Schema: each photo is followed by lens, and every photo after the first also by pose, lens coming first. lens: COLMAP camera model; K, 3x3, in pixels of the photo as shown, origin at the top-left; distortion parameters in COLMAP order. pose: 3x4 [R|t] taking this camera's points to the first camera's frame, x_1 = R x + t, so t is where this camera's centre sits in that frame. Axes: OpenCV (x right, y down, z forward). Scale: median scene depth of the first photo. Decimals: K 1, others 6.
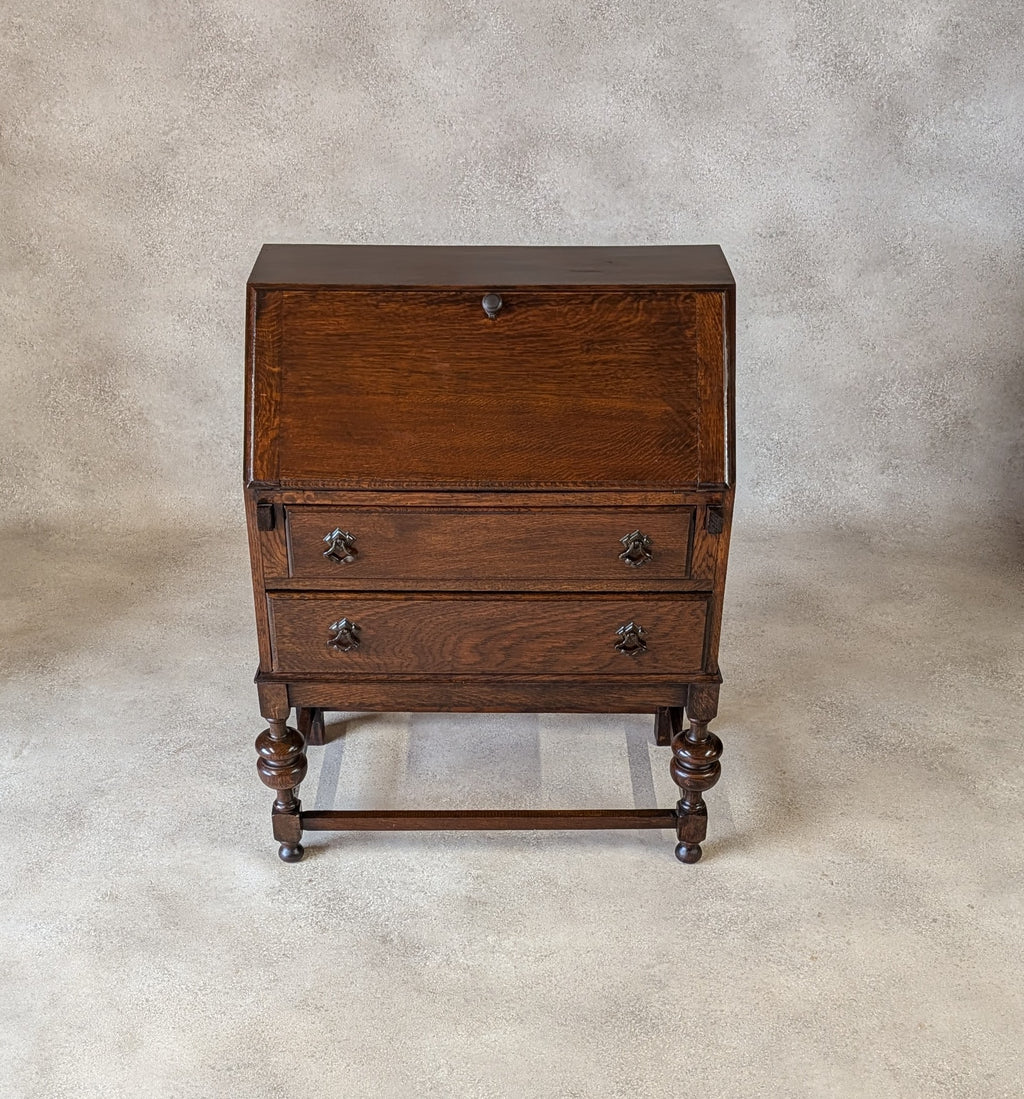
lens RADIAL K [[1521.7, 0, 489.4], [0, 1521.7, 694.7], [0, 0, 1]] dist [0.190894, -0.709149]
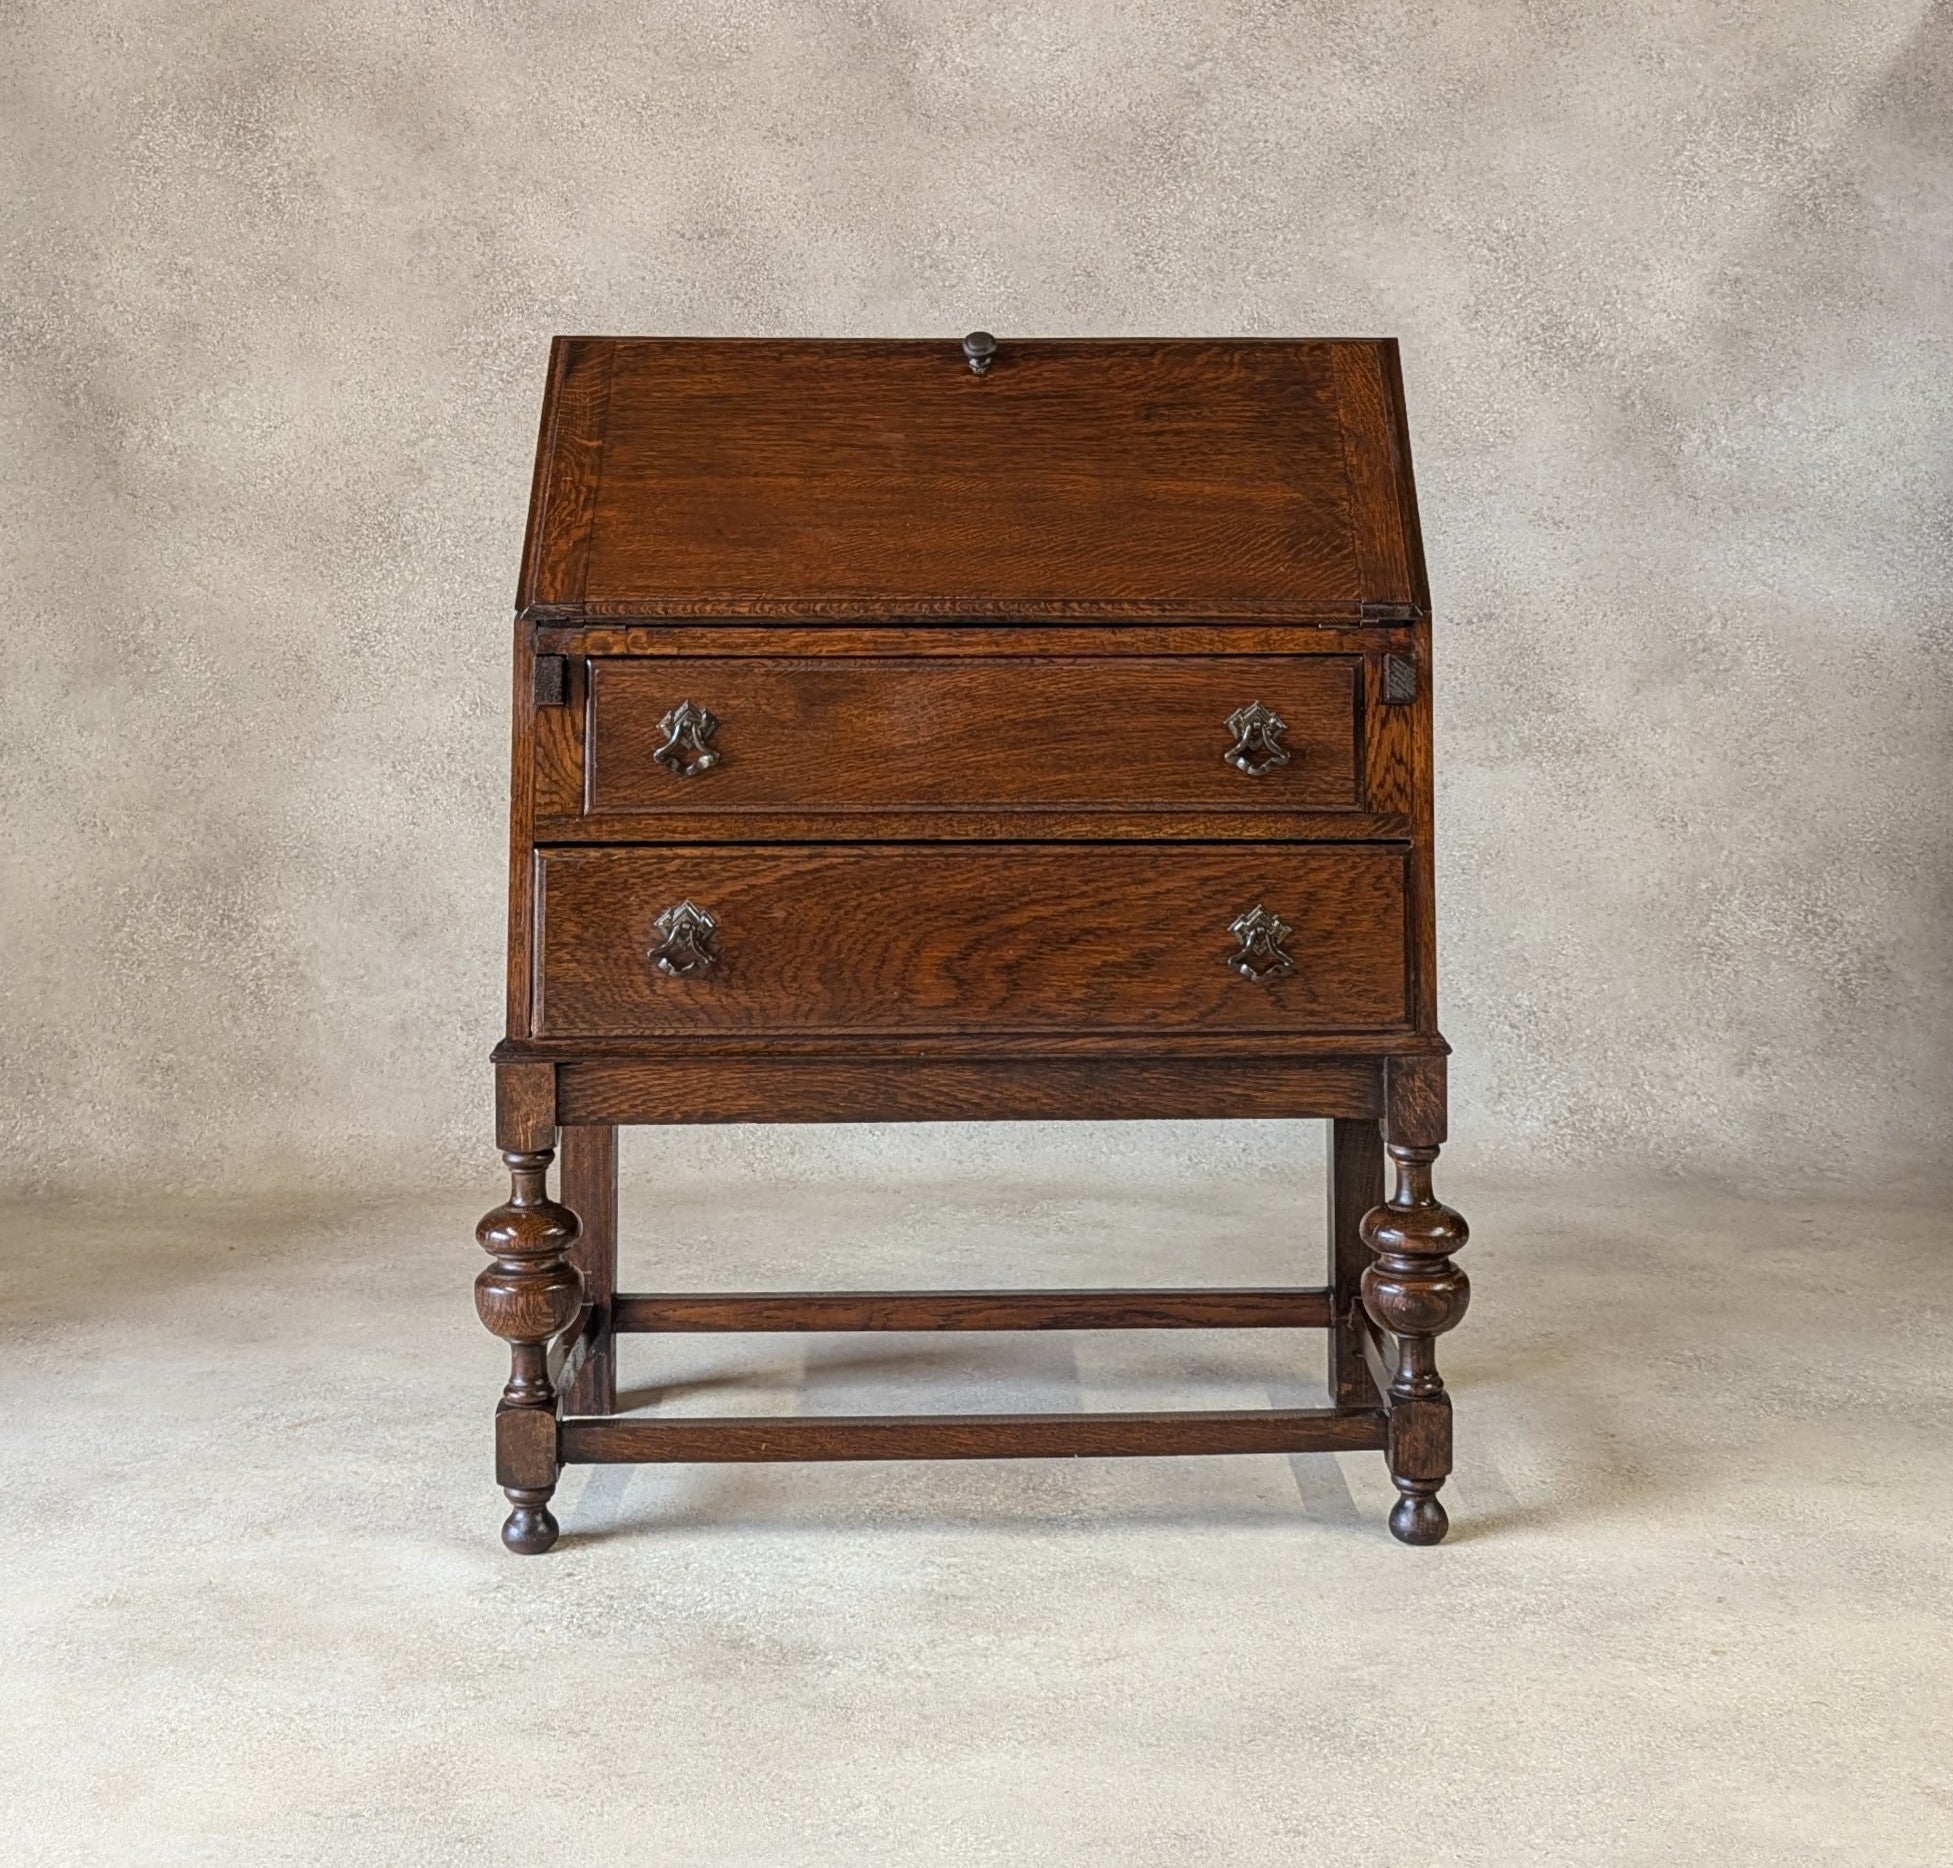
lens RADIAL K [[2964.5, 0, 1046.8], [0, 2964.5, 335.5], [0, 0, 1]] dist [0.107495, -0.333999]
pose [[0.999589, 0.000237, 0.028665, -0.004339], [0.016983, 0.800669, -0.598867, 0.357914], [-0.023093, 0.599107, 0.800336, 0.093672]]
